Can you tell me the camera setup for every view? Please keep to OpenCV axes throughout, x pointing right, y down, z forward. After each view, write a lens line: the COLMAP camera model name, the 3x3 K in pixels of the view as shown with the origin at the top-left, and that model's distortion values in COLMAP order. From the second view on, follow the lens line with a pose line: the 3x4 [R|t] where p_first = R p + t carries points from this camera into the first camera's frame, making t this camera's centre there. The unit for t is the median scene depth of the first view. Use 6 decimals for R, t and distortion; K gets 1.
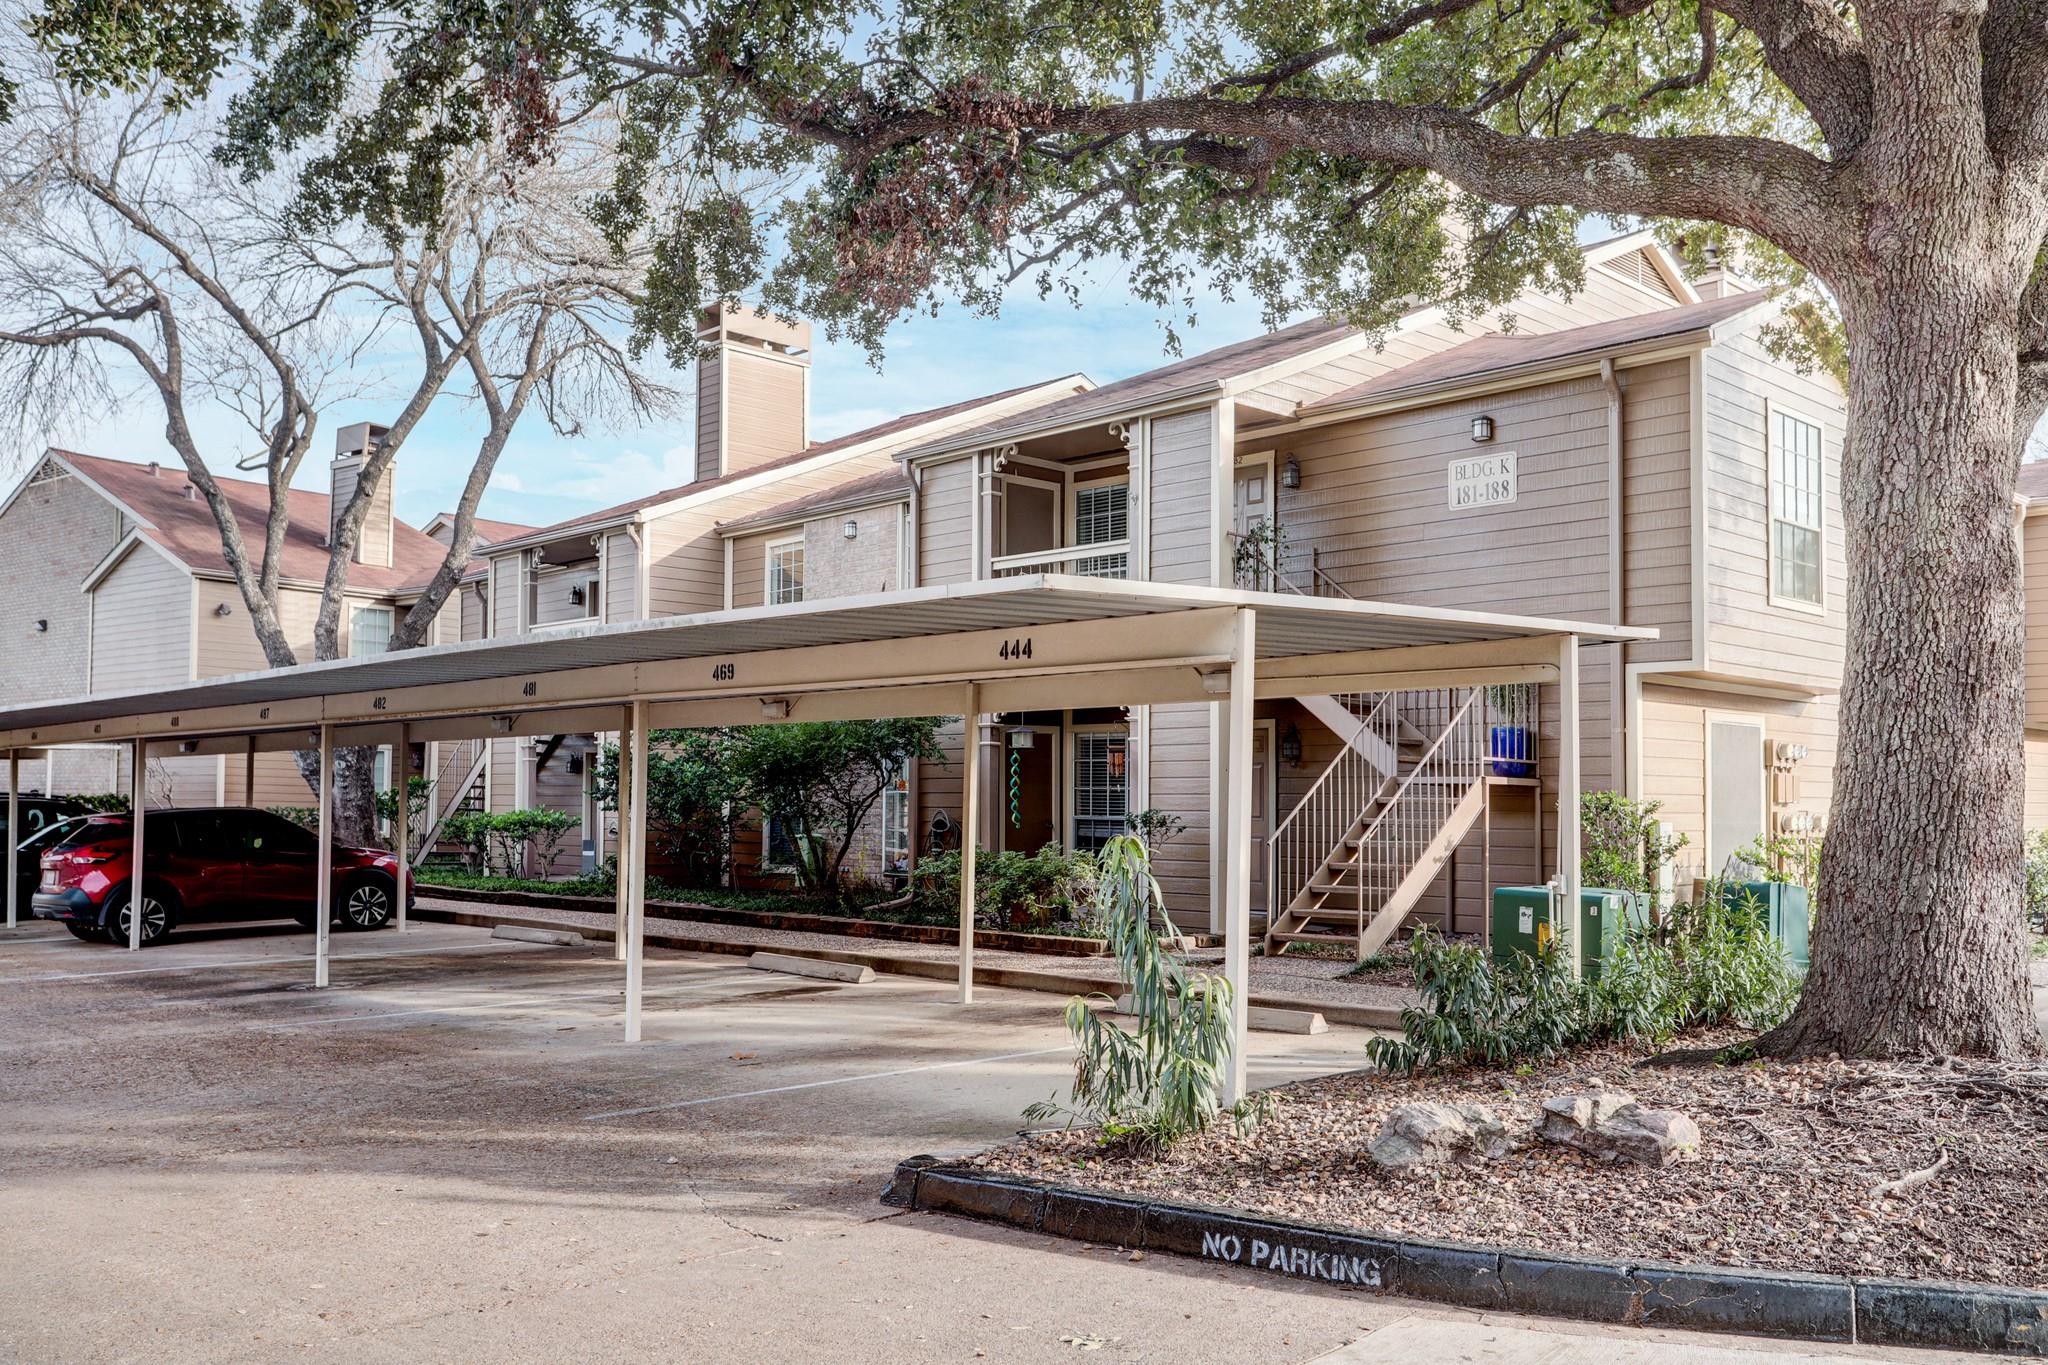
lens RADIAL K [[1739.6, 0, 1025.4], [0, 1739.6, 693.1], [0, 0, 1]] dist [0.076035, 0.000516]
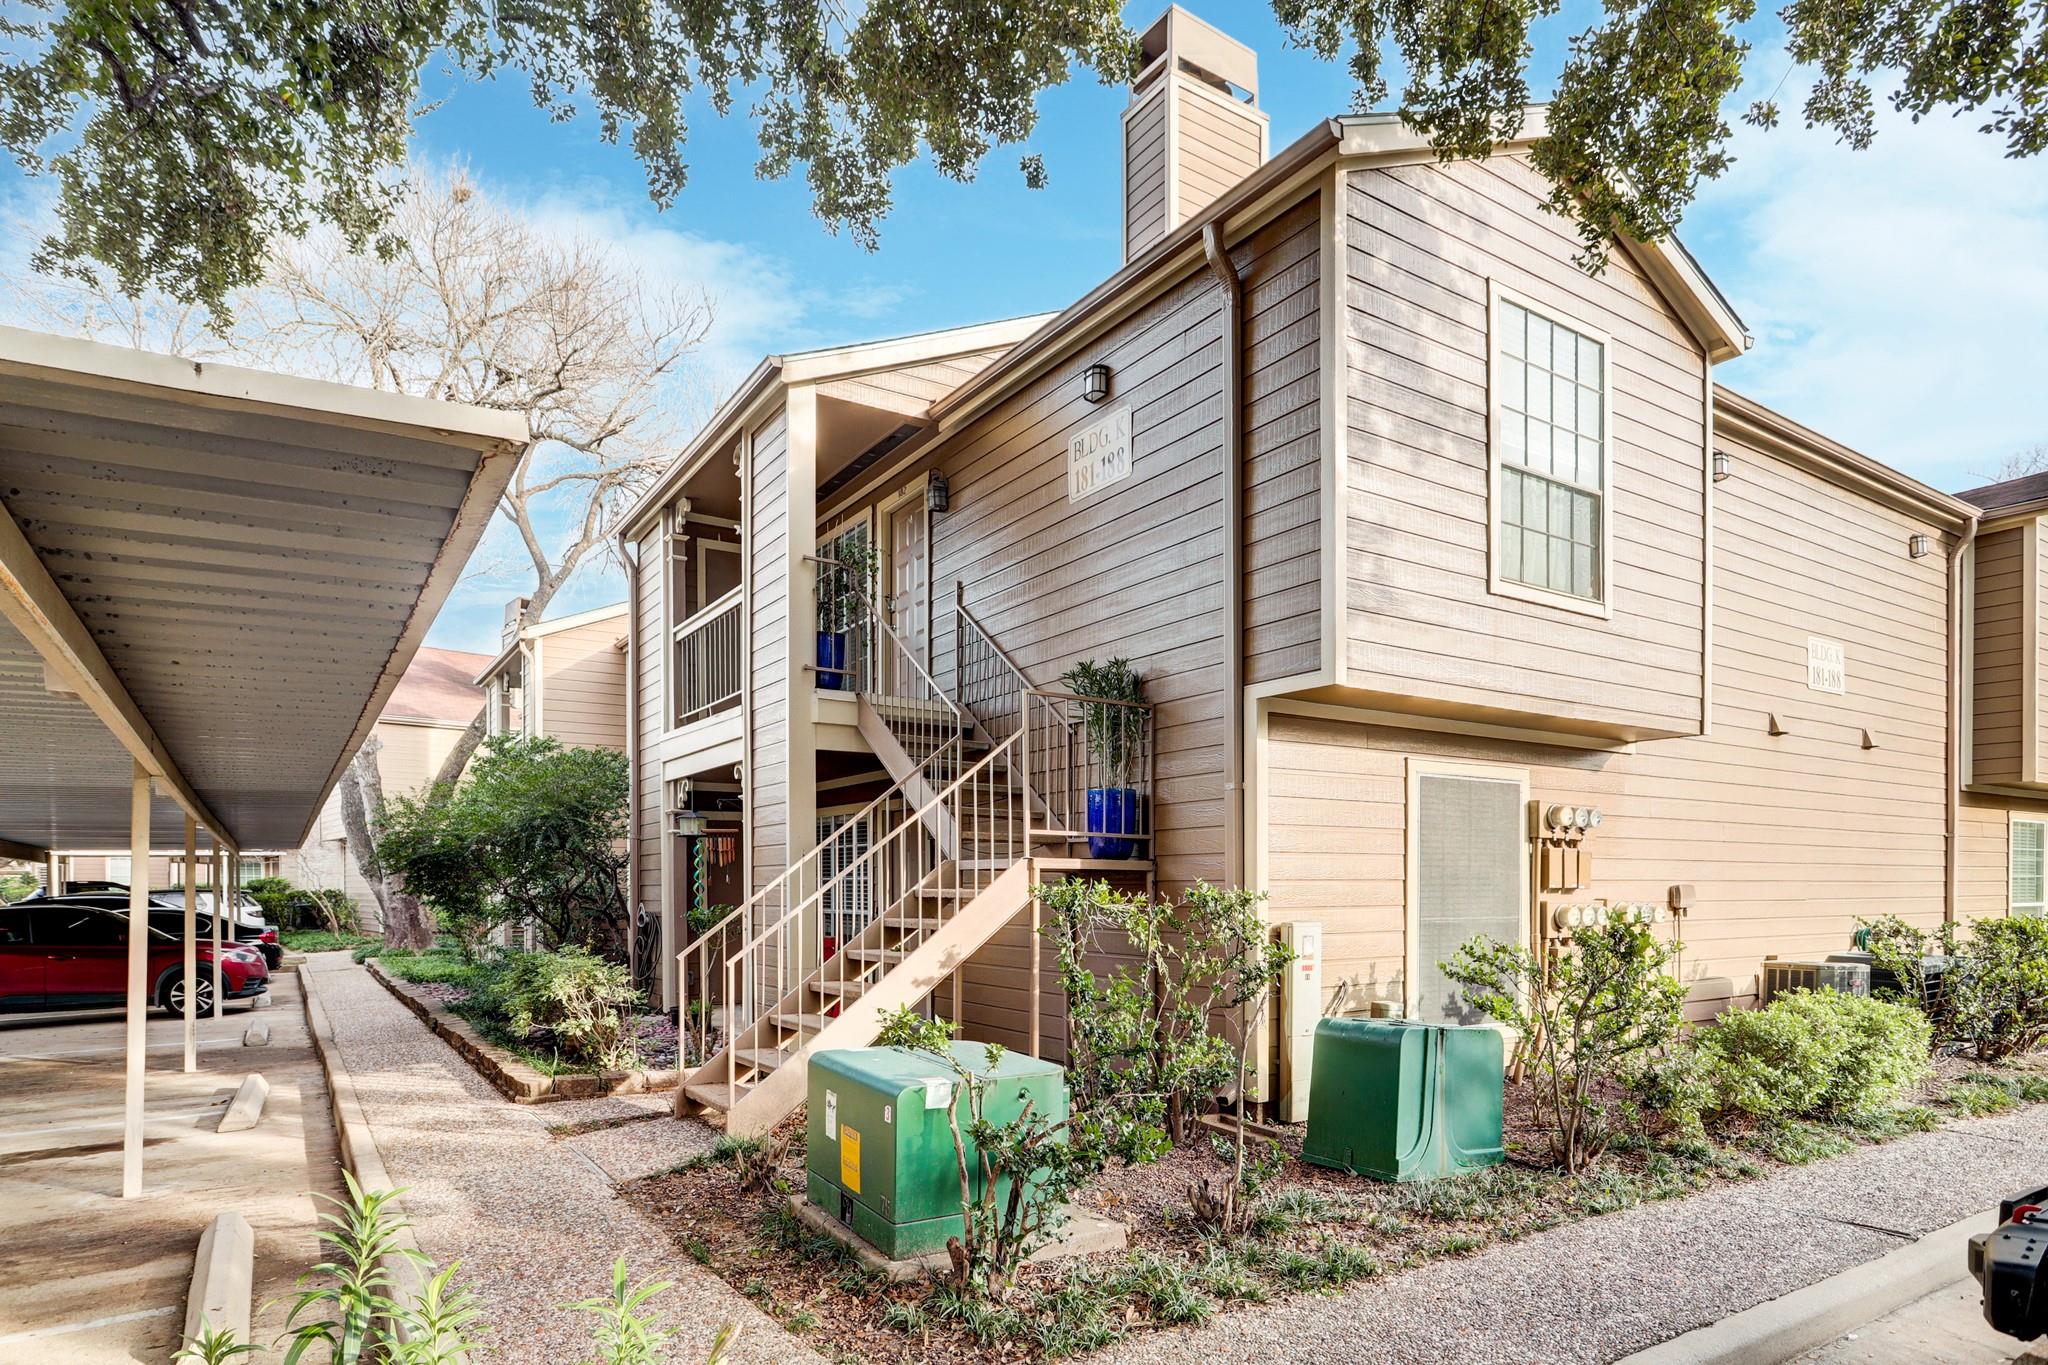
lens RADIAL K [[1170.2, 0, 993.1], [0, 1170.2, 864.6], [0, 0, 1]] dist [-0.003721, -0.000376]
pose [[0.974542, -0.013348, -0.223808, 0.326001], [0.022906, 0.998930, 0.040165, 0.029213], [0.223032, -0.044269, 0.973805, 0.509078]]
